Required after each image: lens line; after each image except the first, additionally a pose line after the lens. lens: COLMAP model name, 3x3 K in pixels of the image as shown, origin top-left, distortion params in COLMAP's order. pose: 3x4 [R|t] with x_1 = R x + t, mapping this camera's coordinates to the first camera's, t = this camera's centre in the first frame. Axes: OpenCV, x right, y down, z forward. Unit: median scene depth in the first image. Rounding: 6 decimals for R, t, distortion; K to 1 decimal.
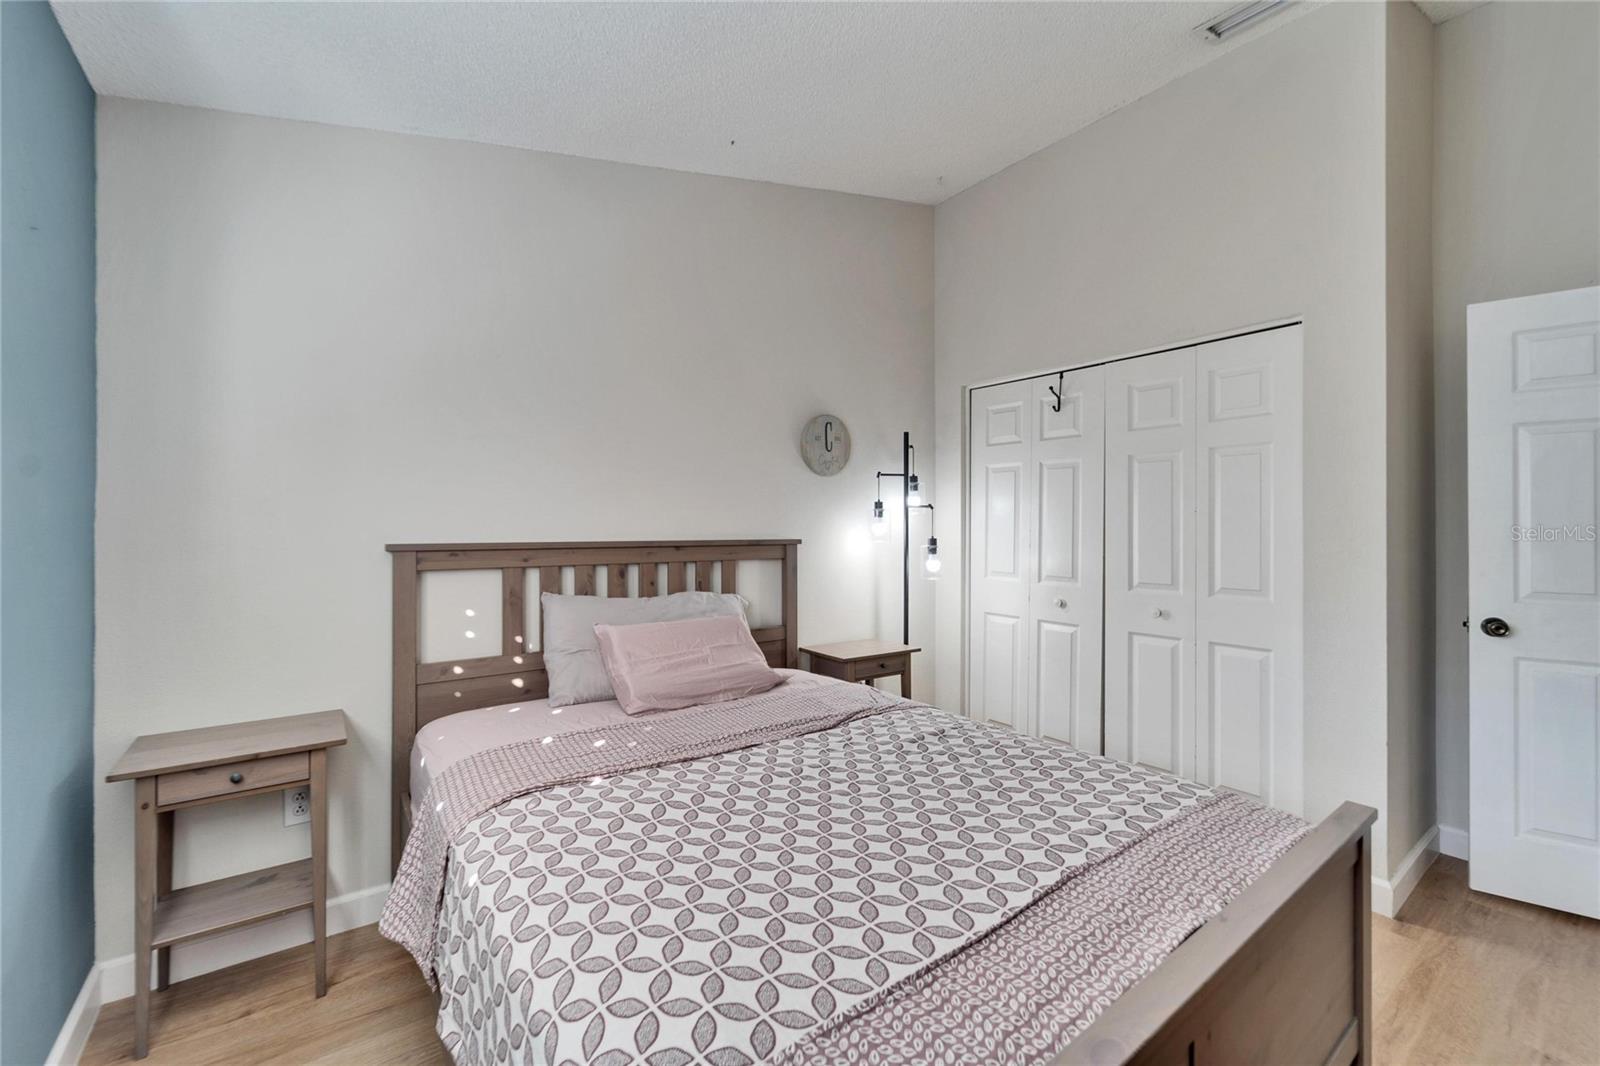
lens RADIAL K [[661.7, 0, 790.4], [0, 661.7, 522.1], [0, 0, 1]] dist [-0.000041, -0.000917]
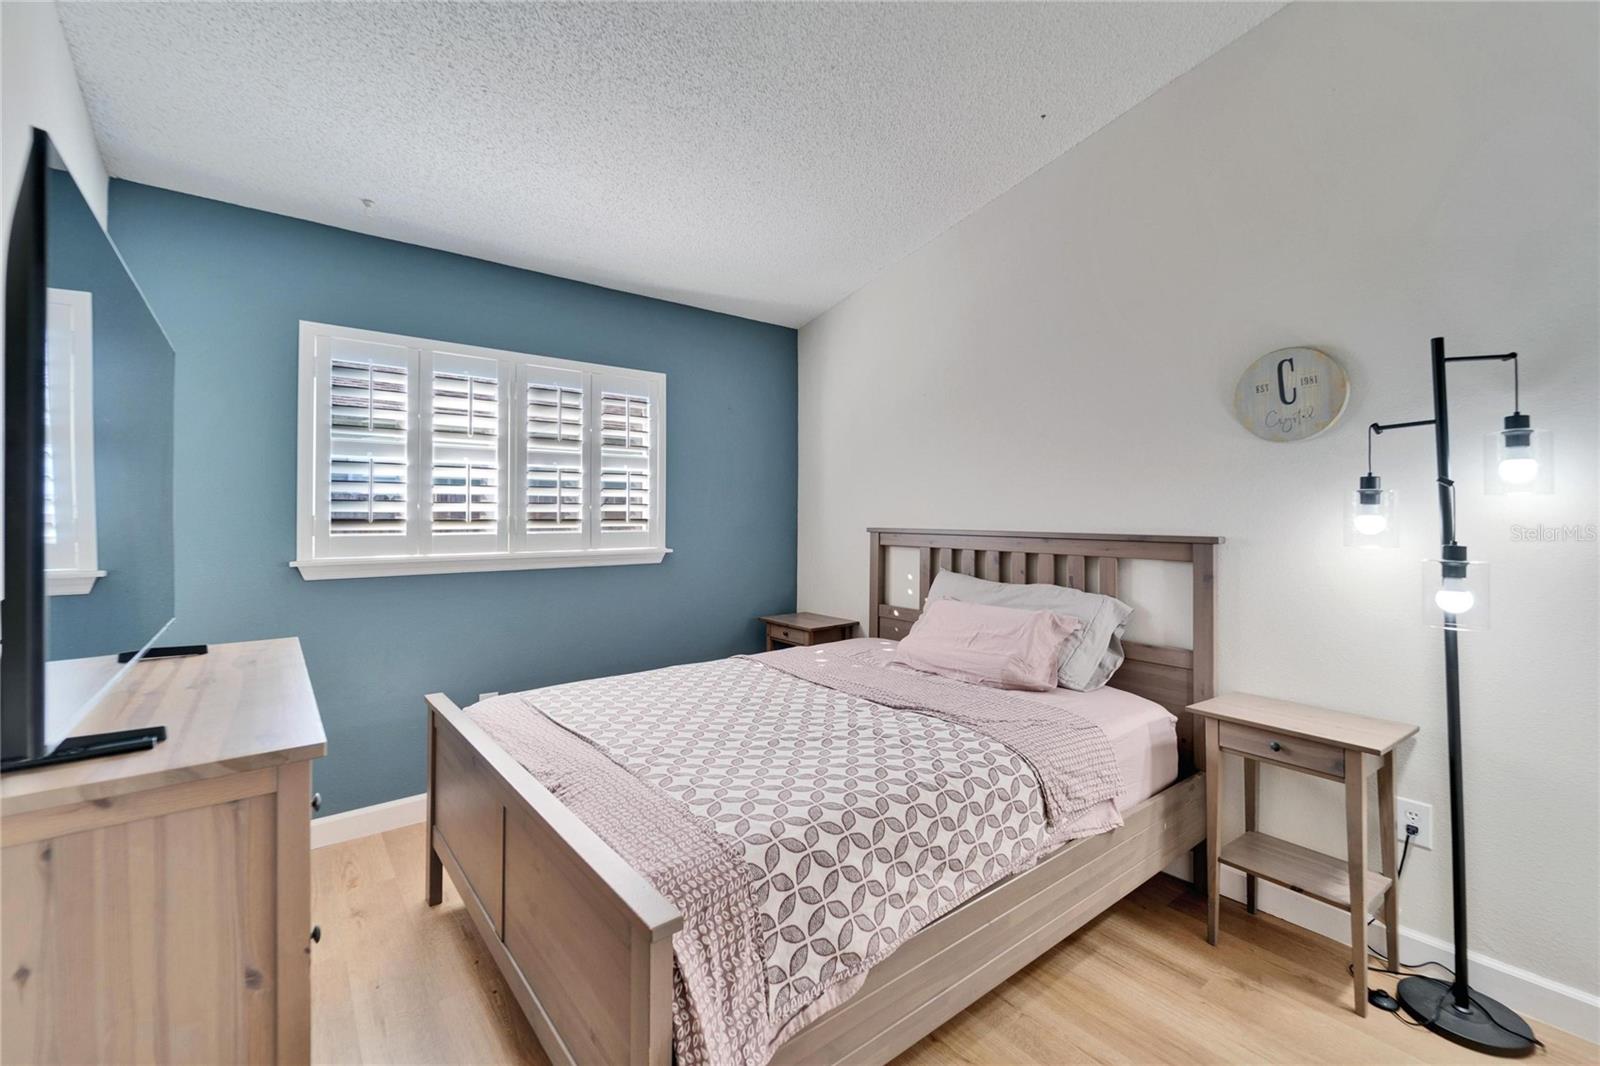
lens RADIAL K [[650.9, 0, 775.4], [0, 650.9, 517.3], [0, 0, 1]] dist [0.000630, 0.000106]
pose [[0.036161, 0.004524, -0.999336, 0.709529], [0.004883, 0.999977, 0.004704, -0.001051], [0.999334, -0.005049, 0.036138, 0.497045]]
